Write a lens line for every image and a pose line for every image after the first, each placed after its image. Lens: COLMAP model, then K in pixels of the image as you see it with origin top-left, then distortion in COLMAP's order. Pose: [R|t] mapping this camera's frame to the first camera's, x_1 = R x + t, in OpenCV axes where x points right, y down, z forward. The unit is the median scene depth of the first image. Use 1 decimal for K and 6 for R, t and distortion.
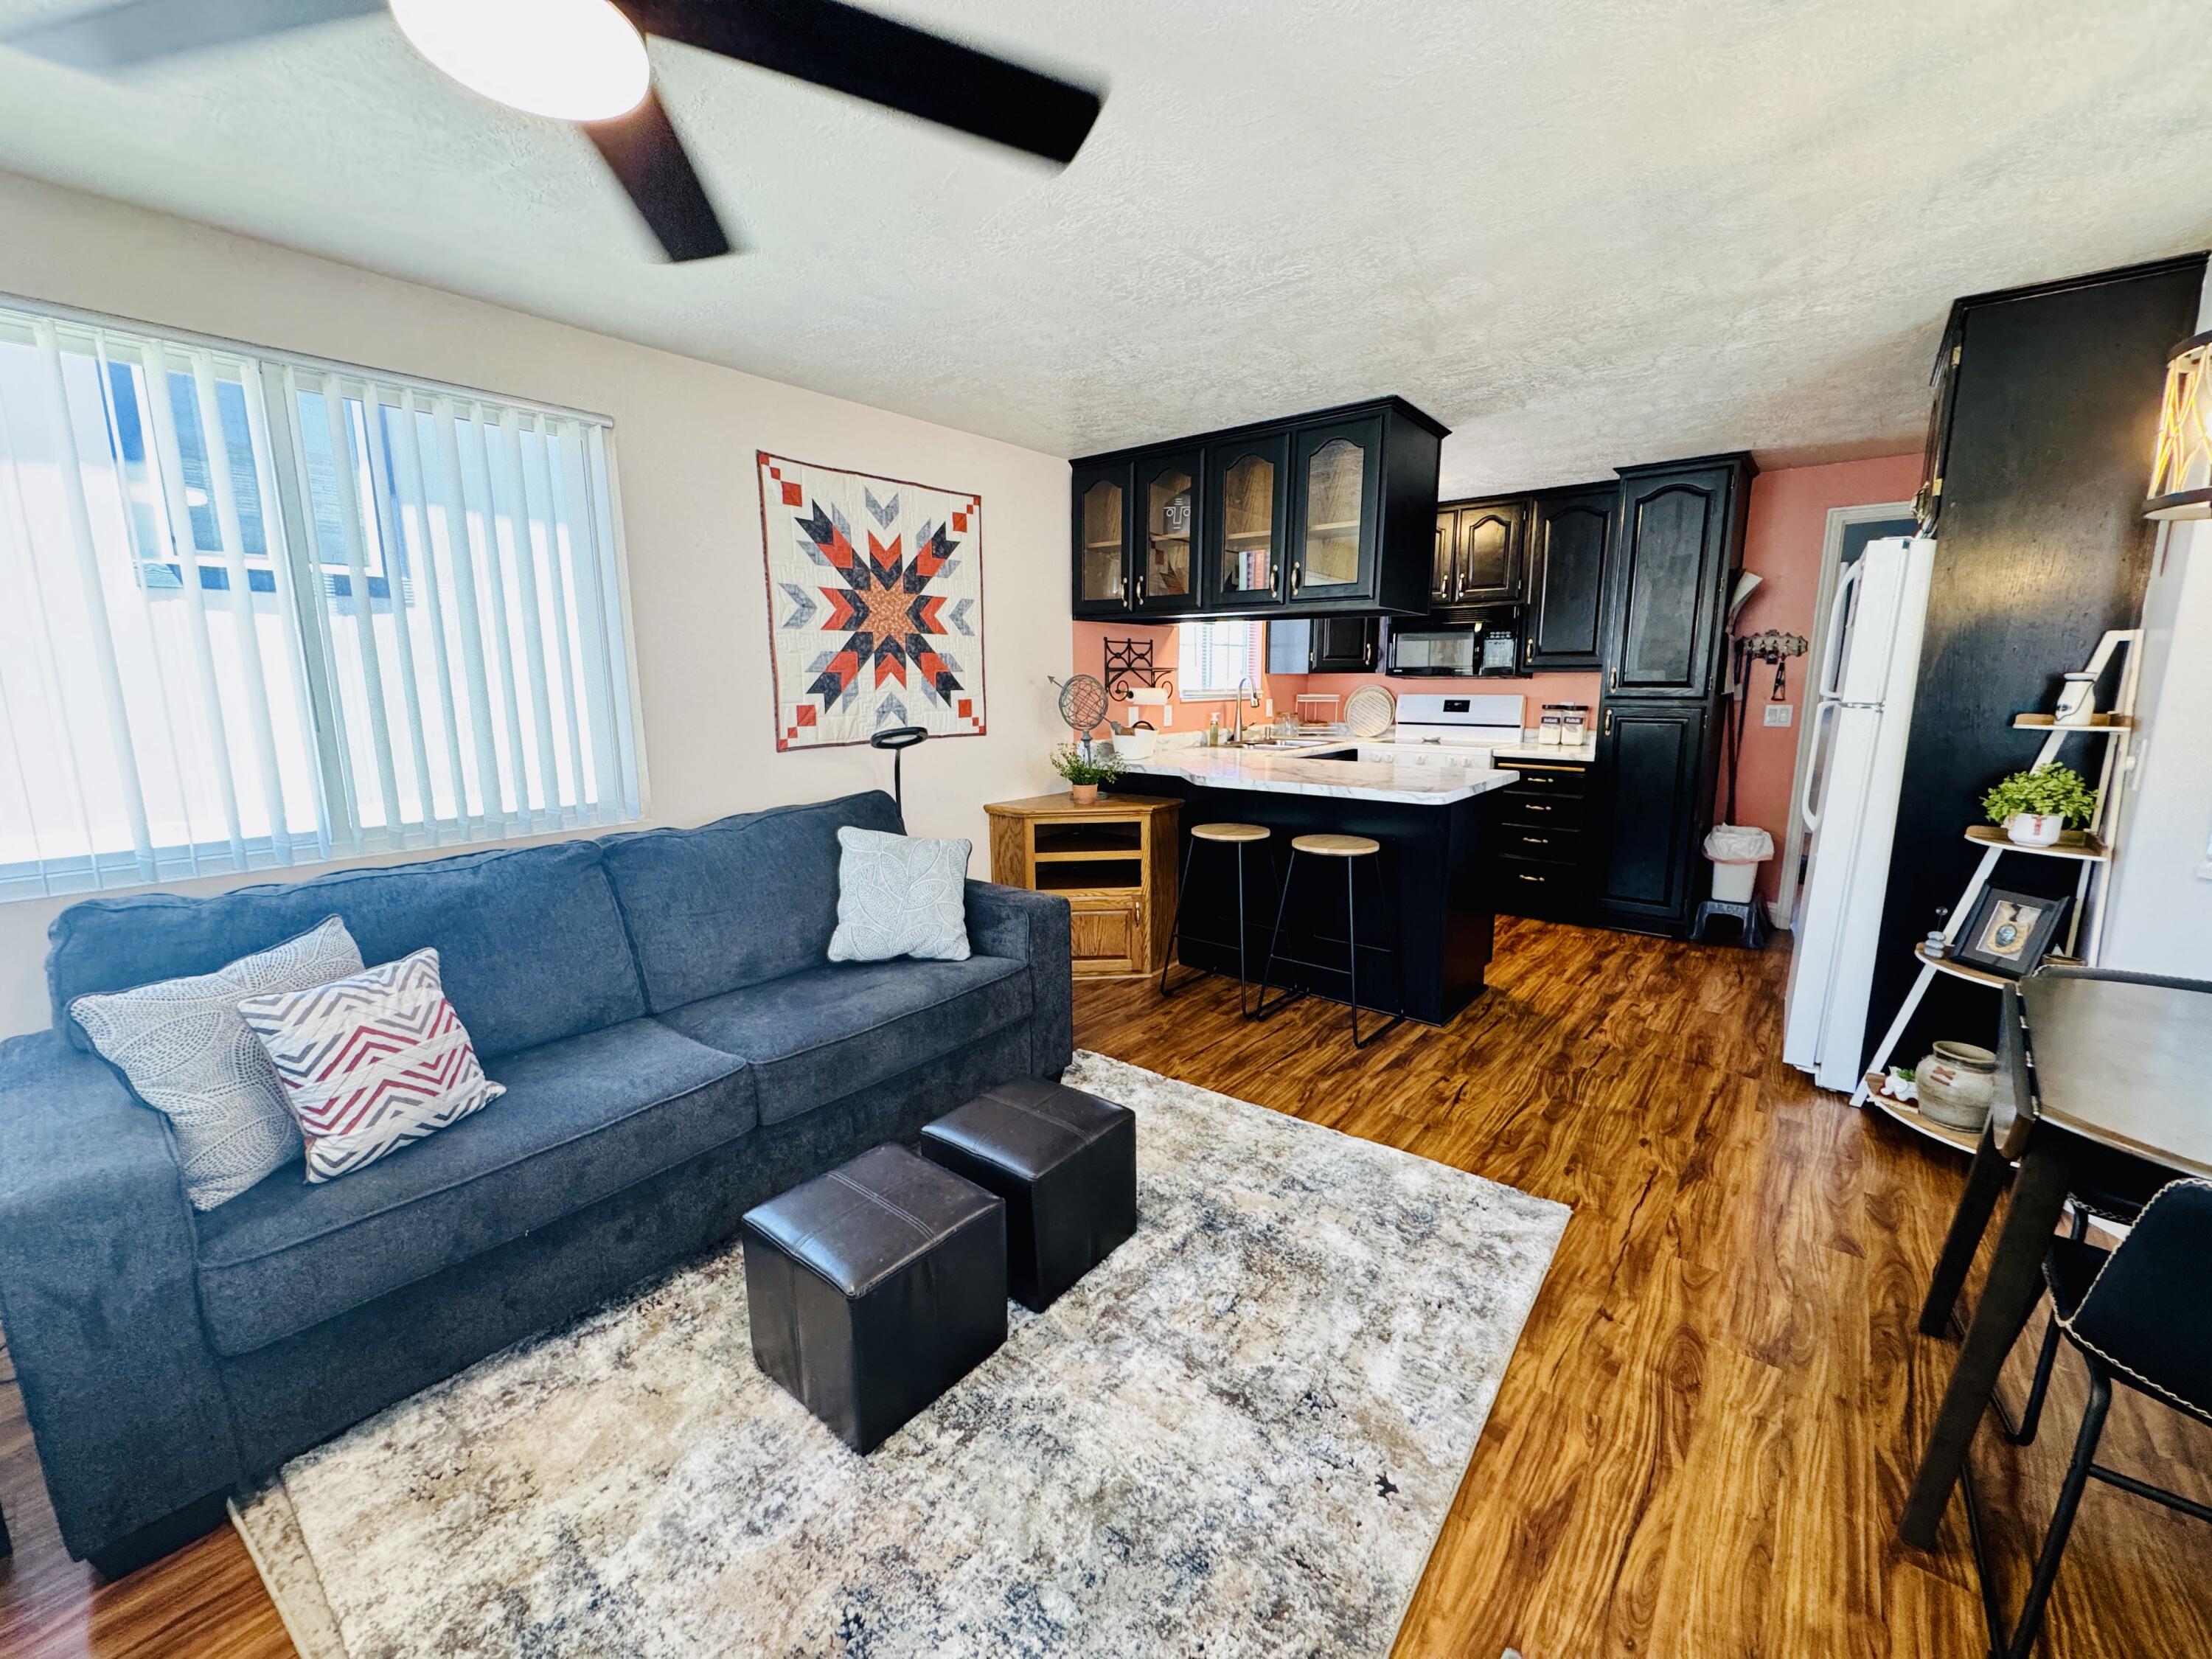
lens RADIAL K [[883.3, 0, 1106.9], [0, 883.3, 826.3], [0, 0, 1]] dist [-0.004493, 0.000099]
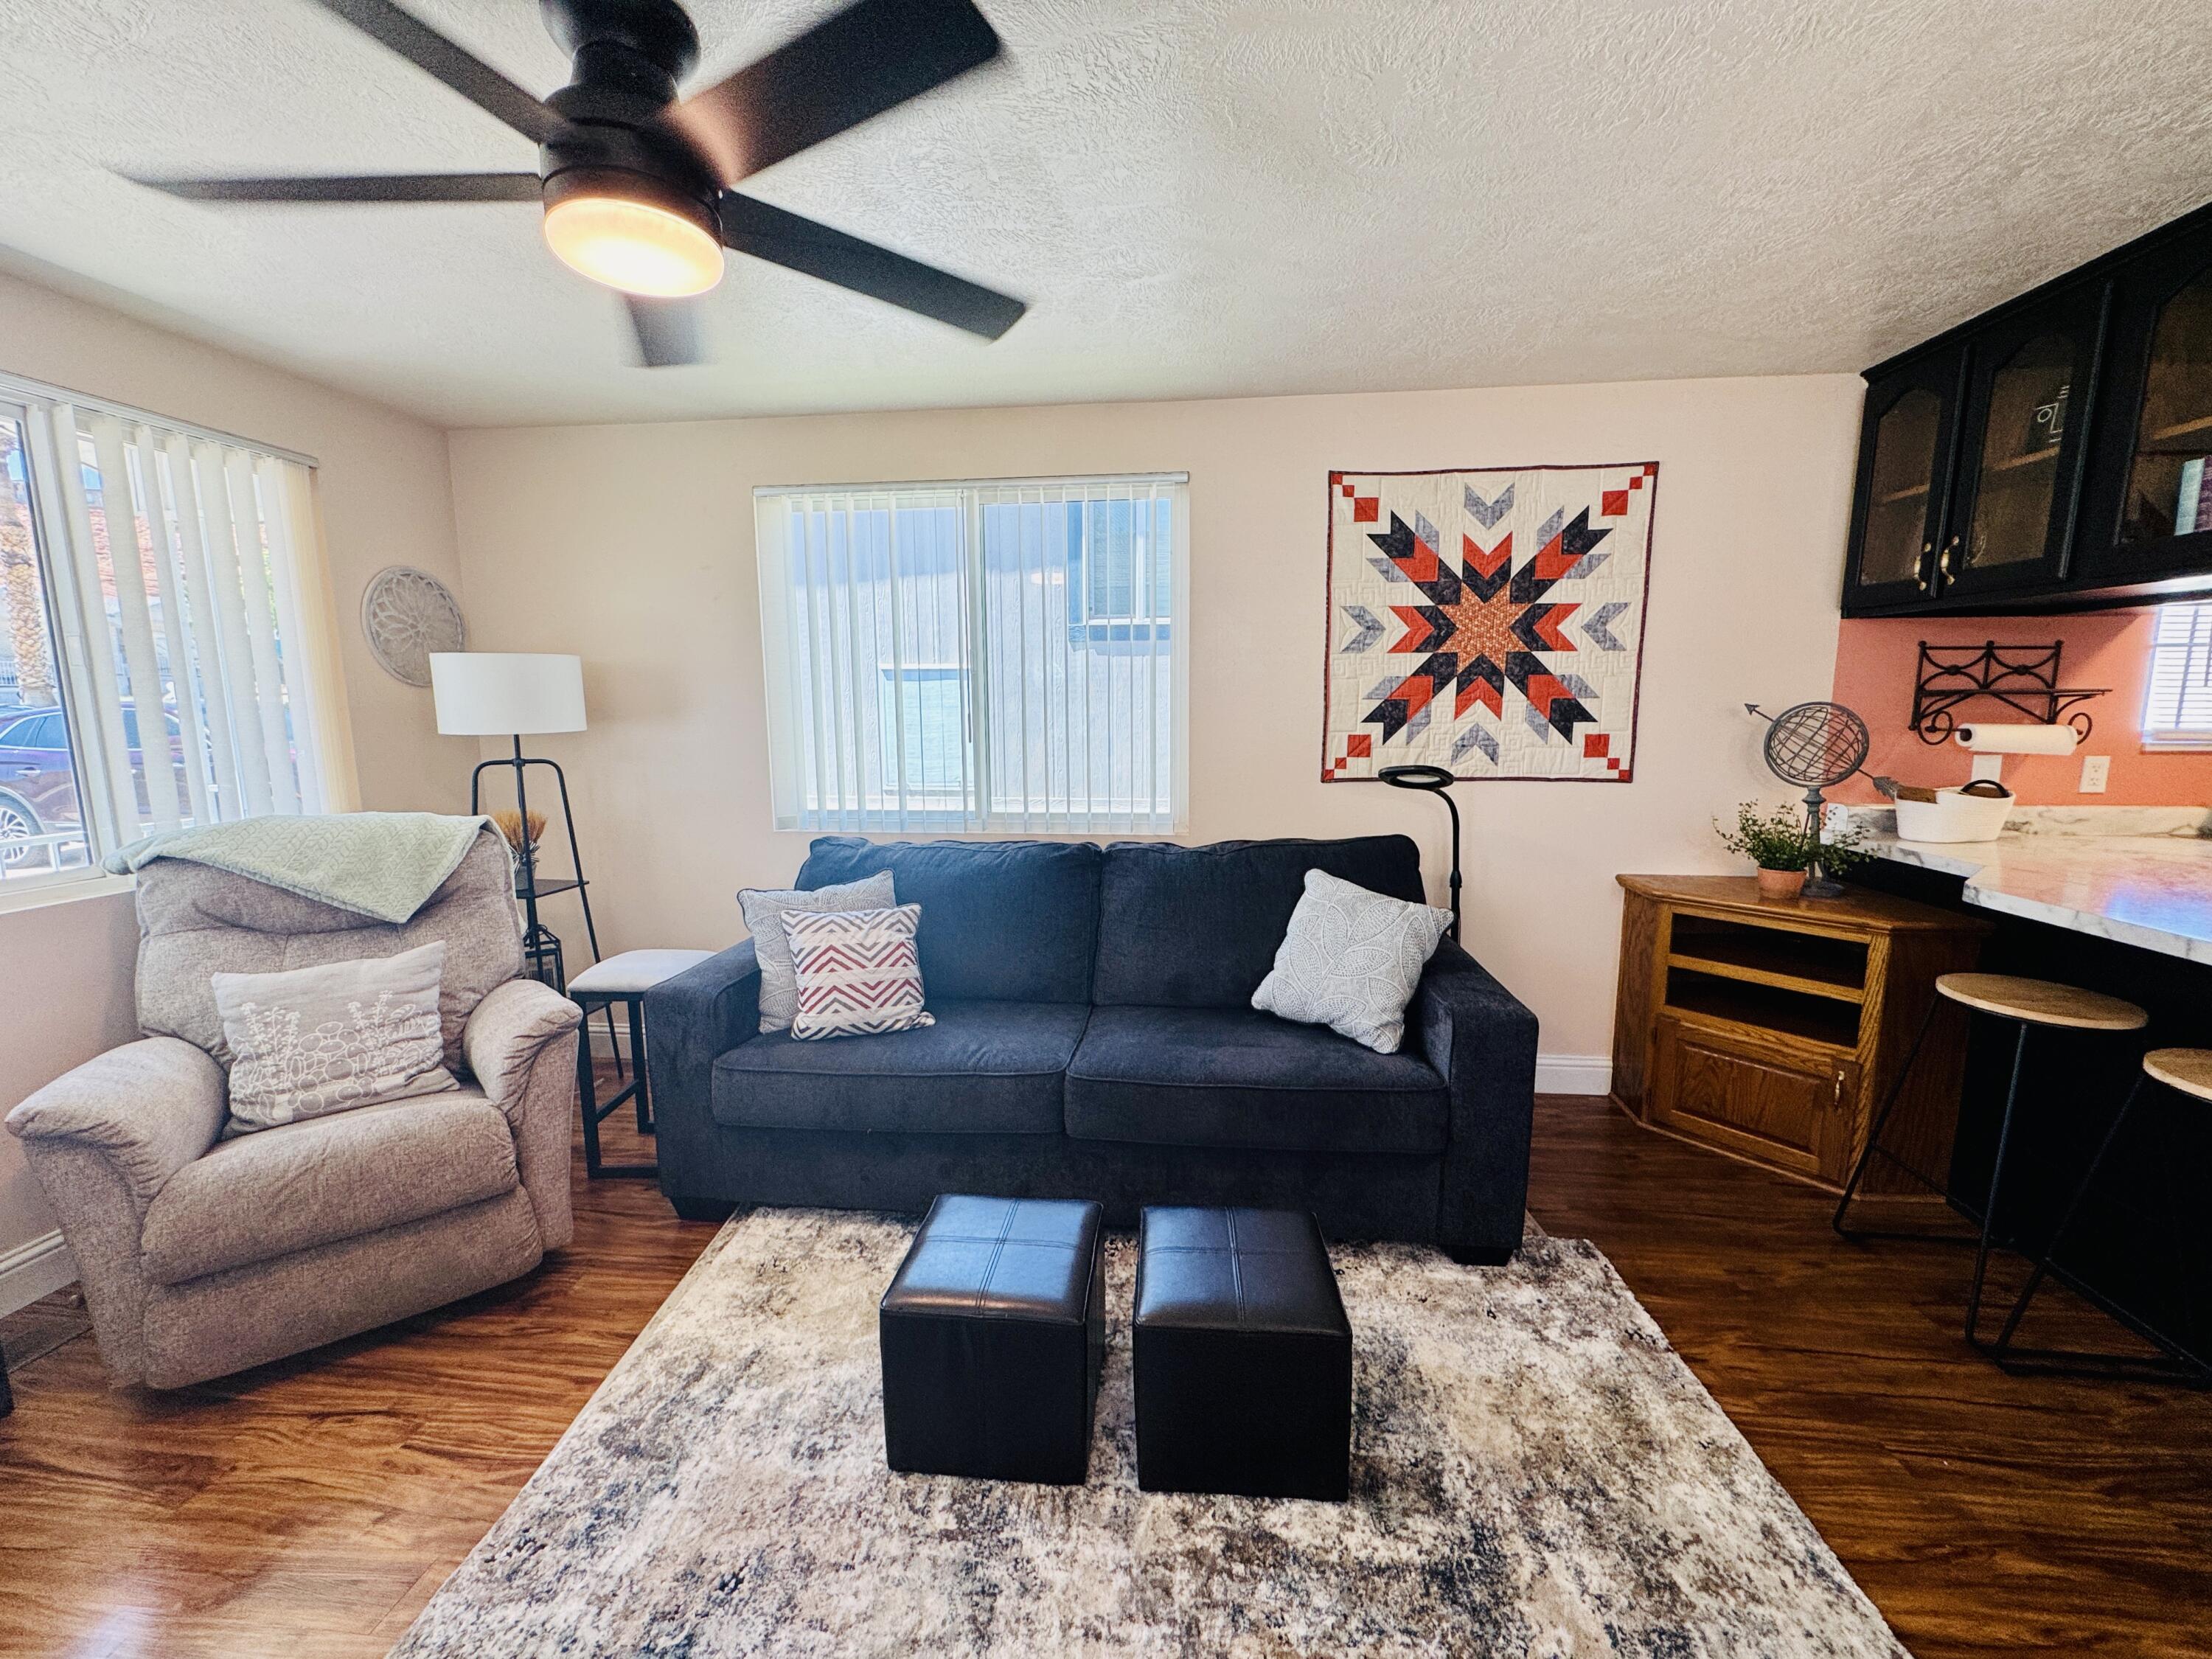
lens RADIAL K [[883.3, 0, 1106.9], [0, 883.3, 826.3], [0, 0, 1]] dist [-0.004493, 0.000099]
pose [[0.549680, 0.119474, -0.826788, 0.279607], [-0.138866, 0.989018, 0.050593, -0.049842], [0.823753, 0.087003, 0.560234, 0.257122]]
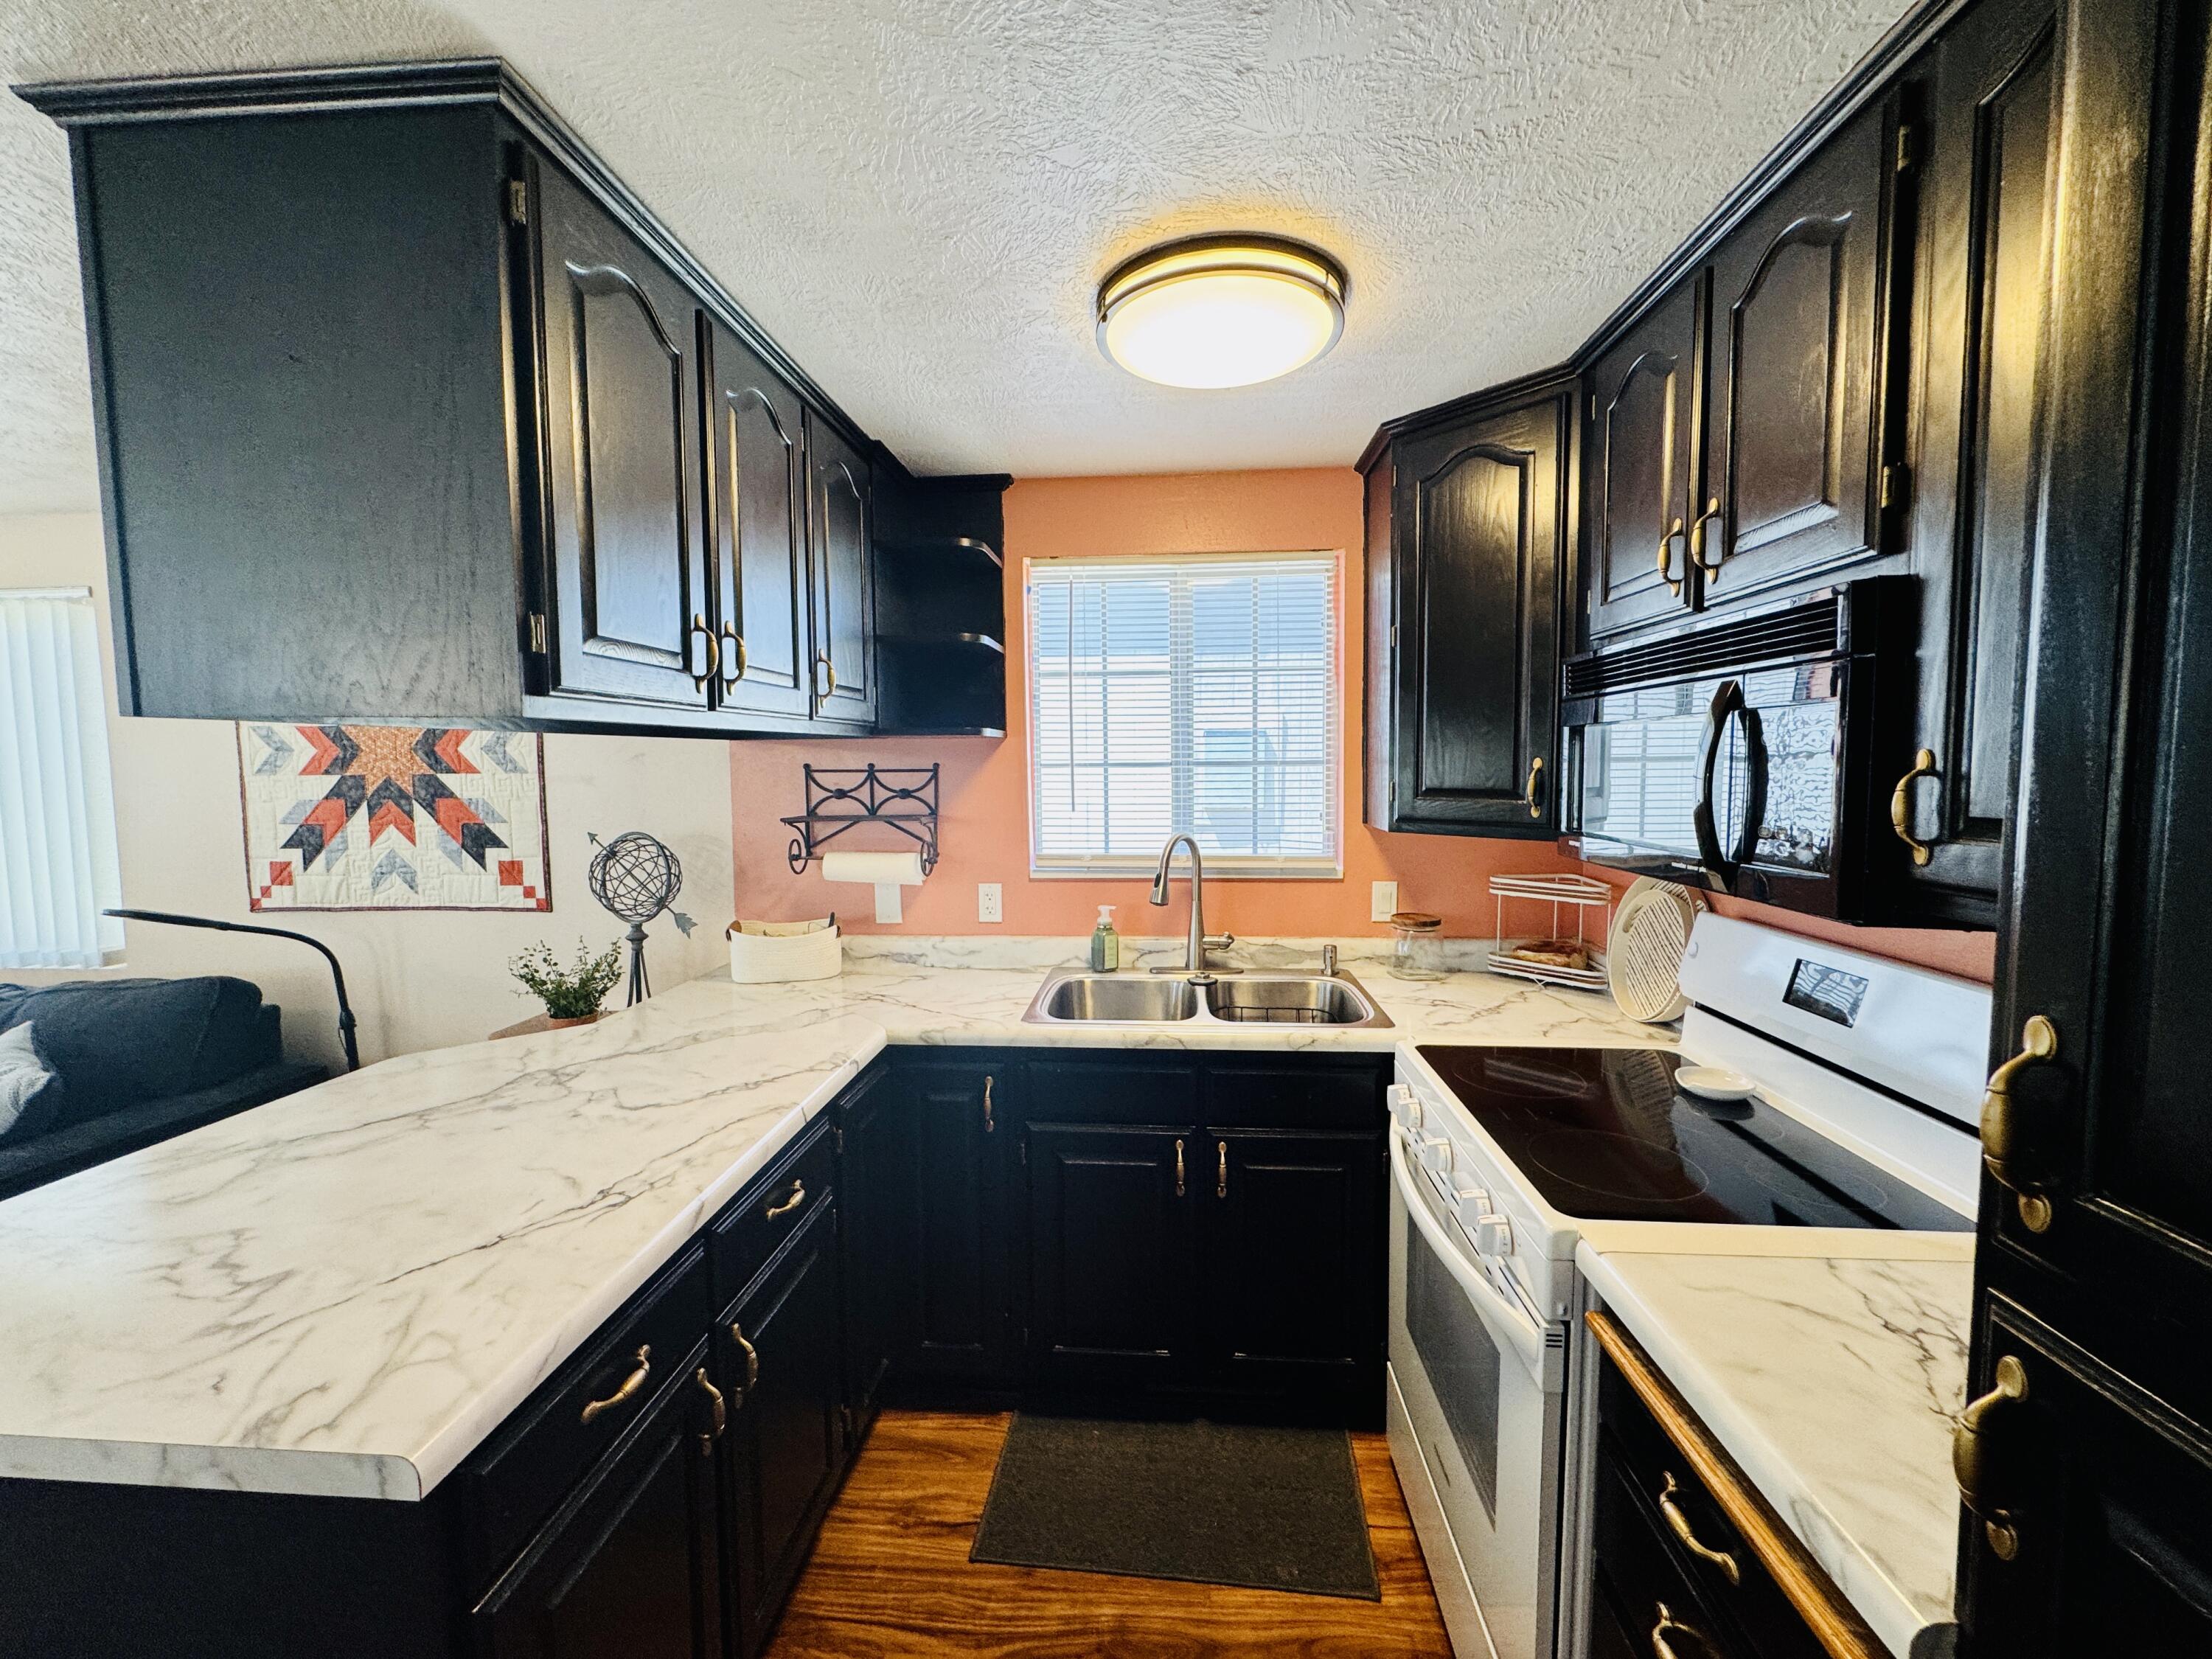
lens RADIAL K [[882.3, 0, 1107.0], [0, 882.3, 826.8], [0, 0, 1]] dist [-0.003730, 0.000440]
pose [[0.577083, 0.057692, -0.814645, 0.792720], [-0.131572, 0.991039, -0.023020, -0.246921], [0.806017, 0.120469, 0.579503, 1.099849]]
